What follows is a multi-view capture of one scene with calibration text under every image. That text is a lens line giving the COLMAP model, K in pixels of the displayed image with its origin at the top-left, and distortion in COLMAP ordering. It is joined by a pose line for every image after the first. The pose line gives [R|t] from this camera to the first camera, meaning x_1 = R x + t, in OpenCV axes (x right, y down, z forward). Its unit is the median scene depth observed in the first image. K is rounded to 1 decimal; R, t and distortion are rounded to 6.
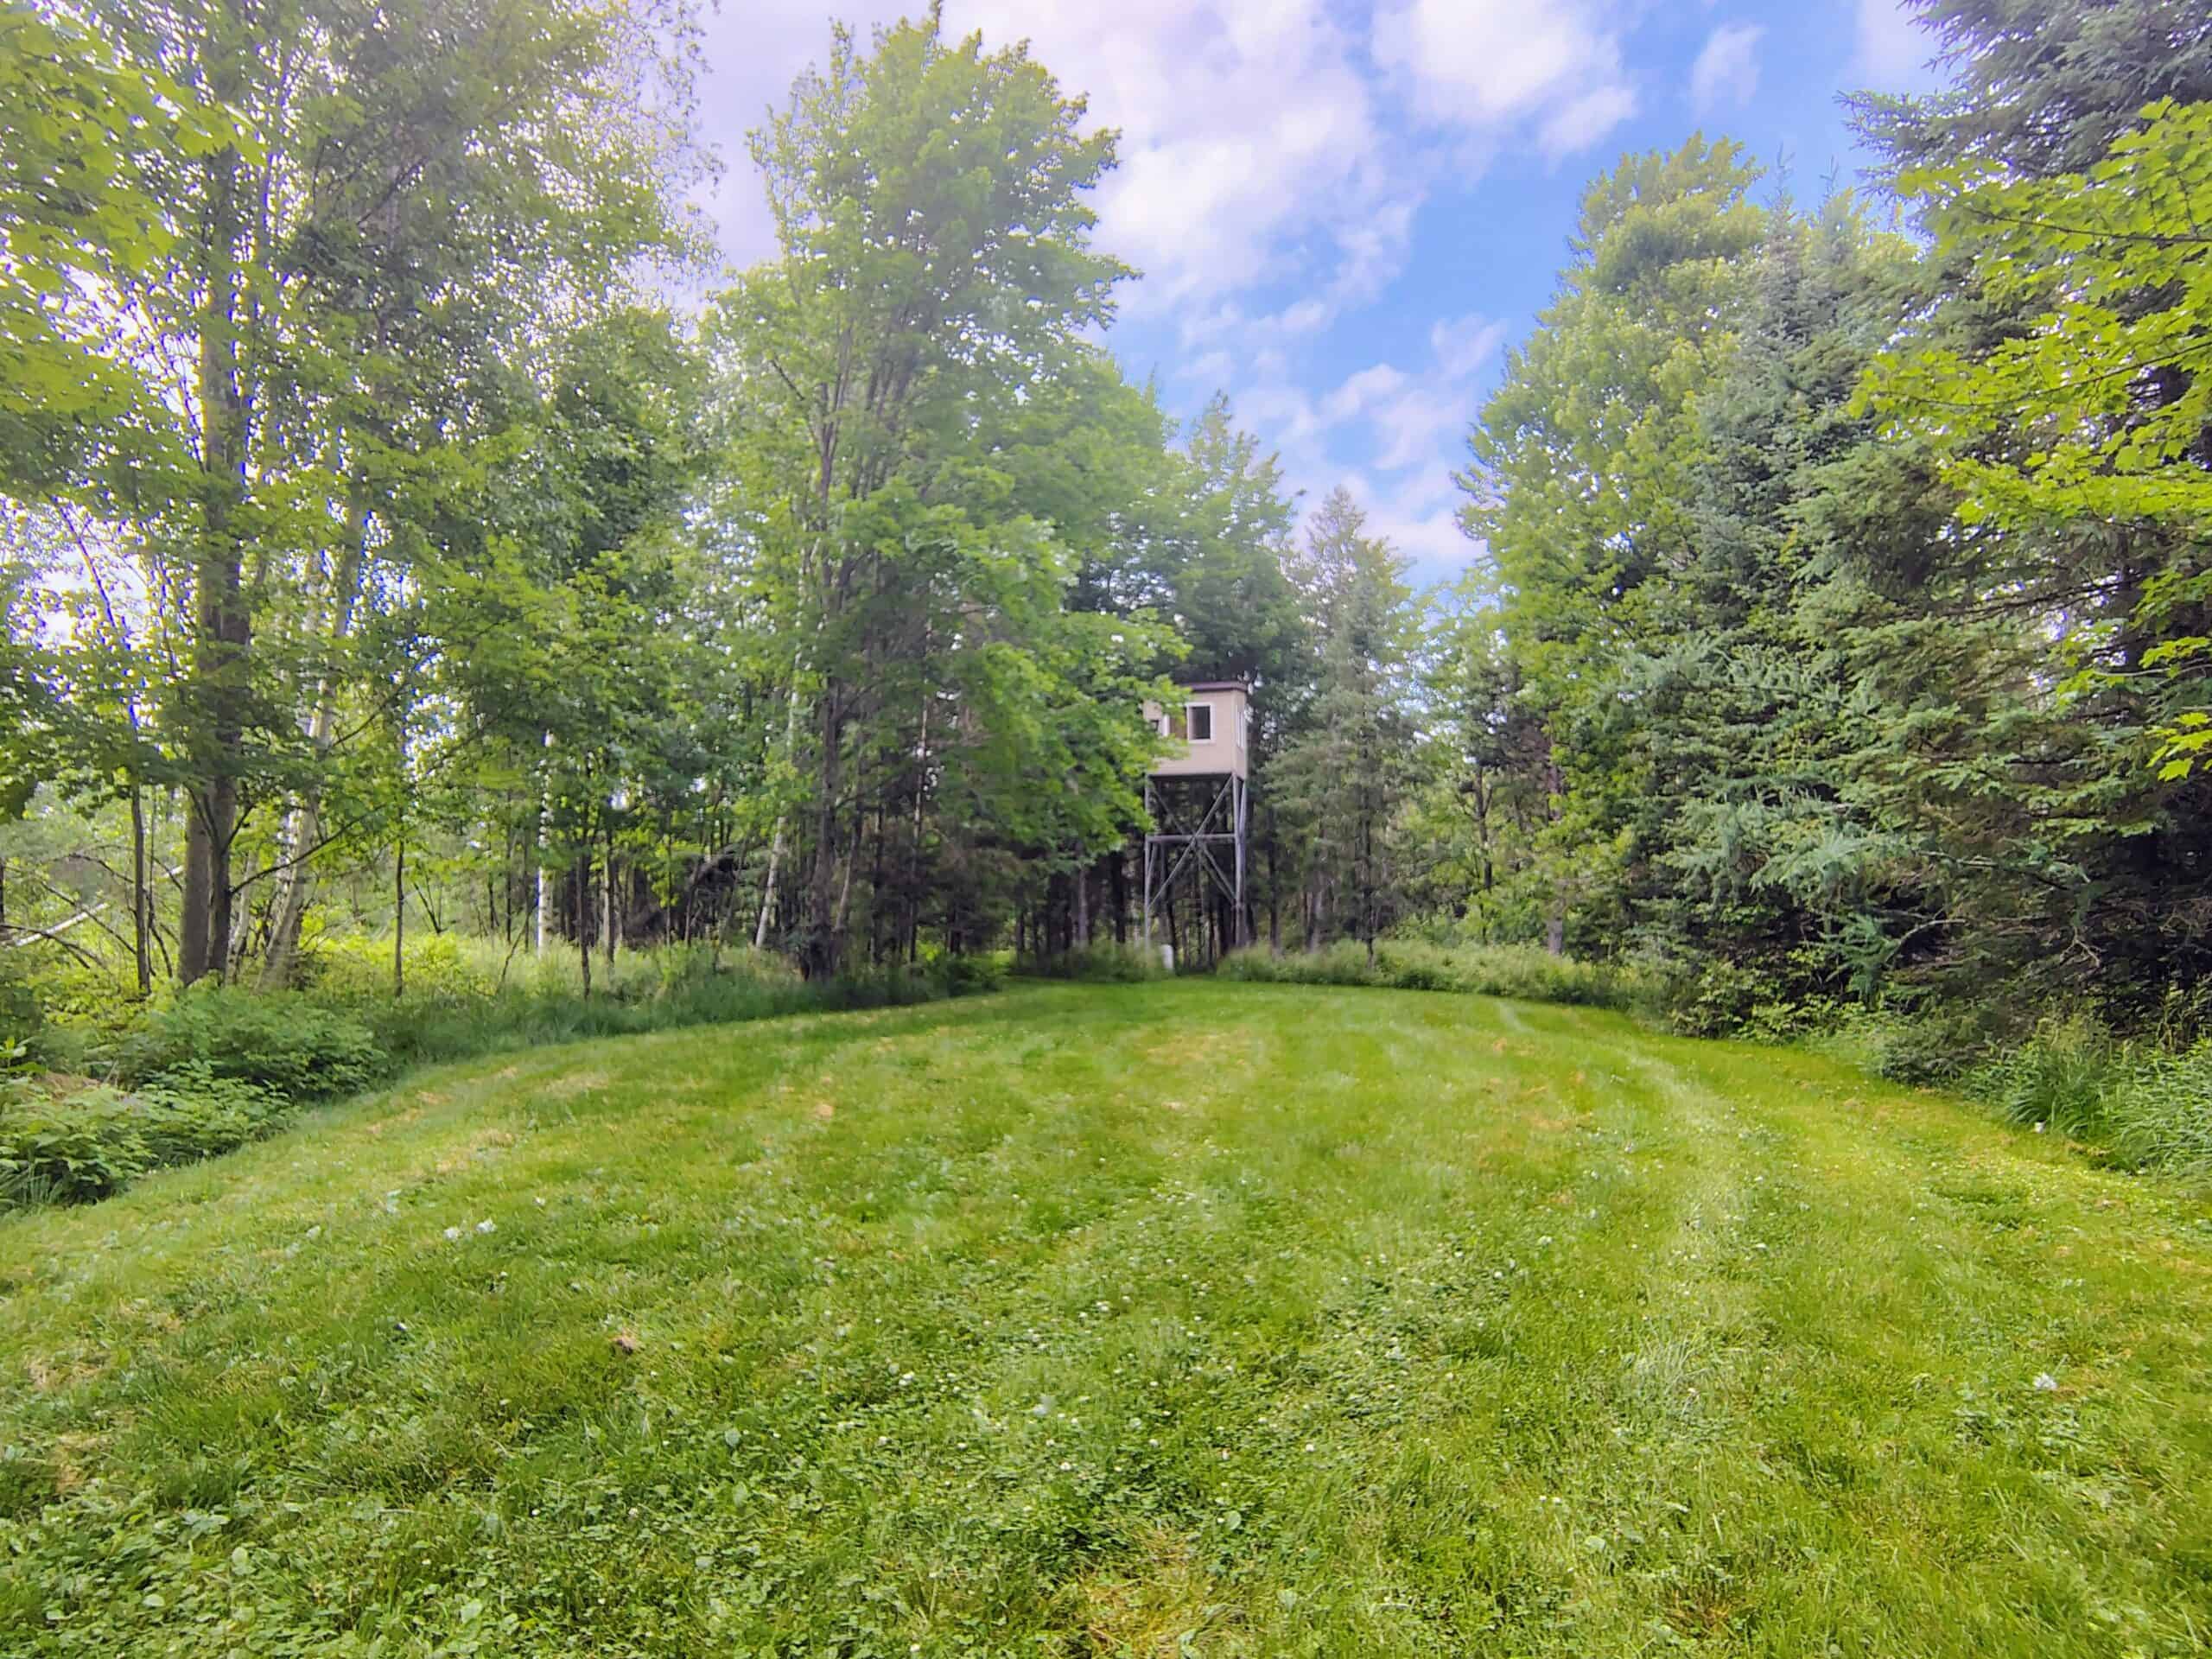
lens RADIAL K [[1035.7, 0, 1106.0], [0, 1035.7, 829.5], [0, 0, 1]] dist [0.000075, -0.000005]
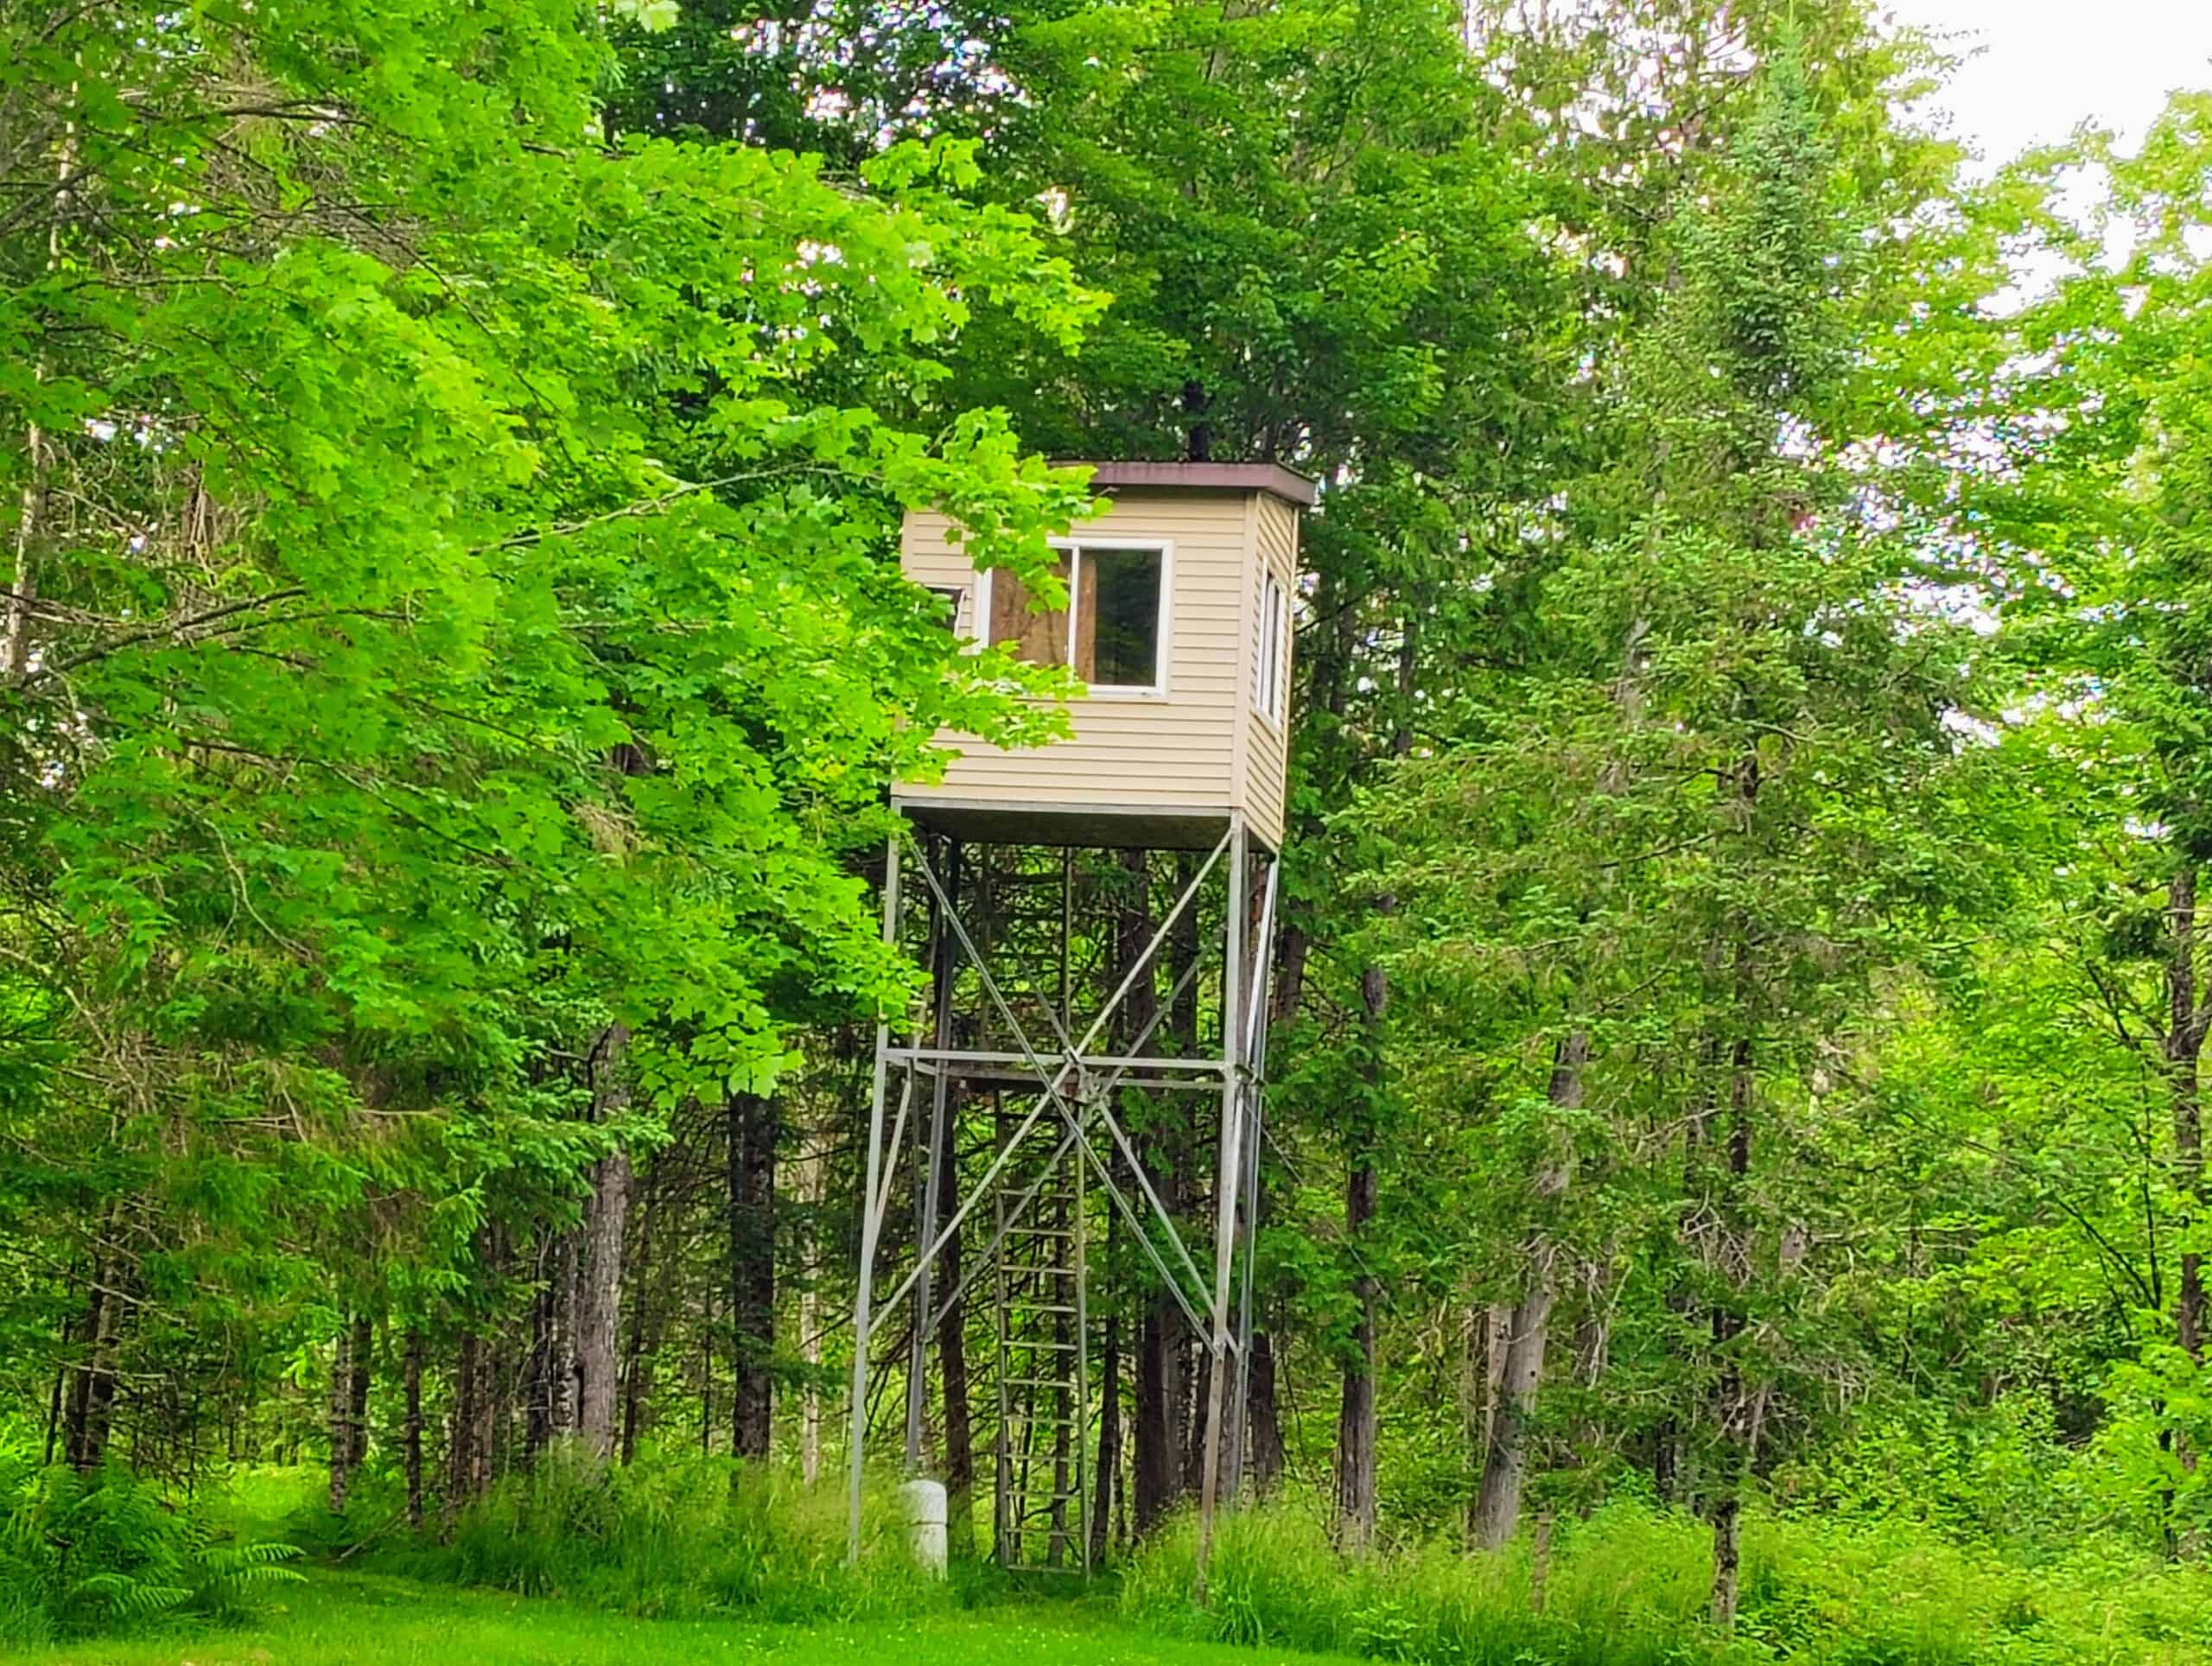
lens RADIAL K [[2000.2, 0, 1106.0], [0, 2000.2, 833.0], [0, 0, 1]] dist [0.038519, 0.000670]
pose [[0.992947, 0.075536, 0.091382, 0.046624], [-0.066230, 0.992689, -0.100905, 0.001192], [-0.098336, 0.094141, 0.990690, 0.510477]]
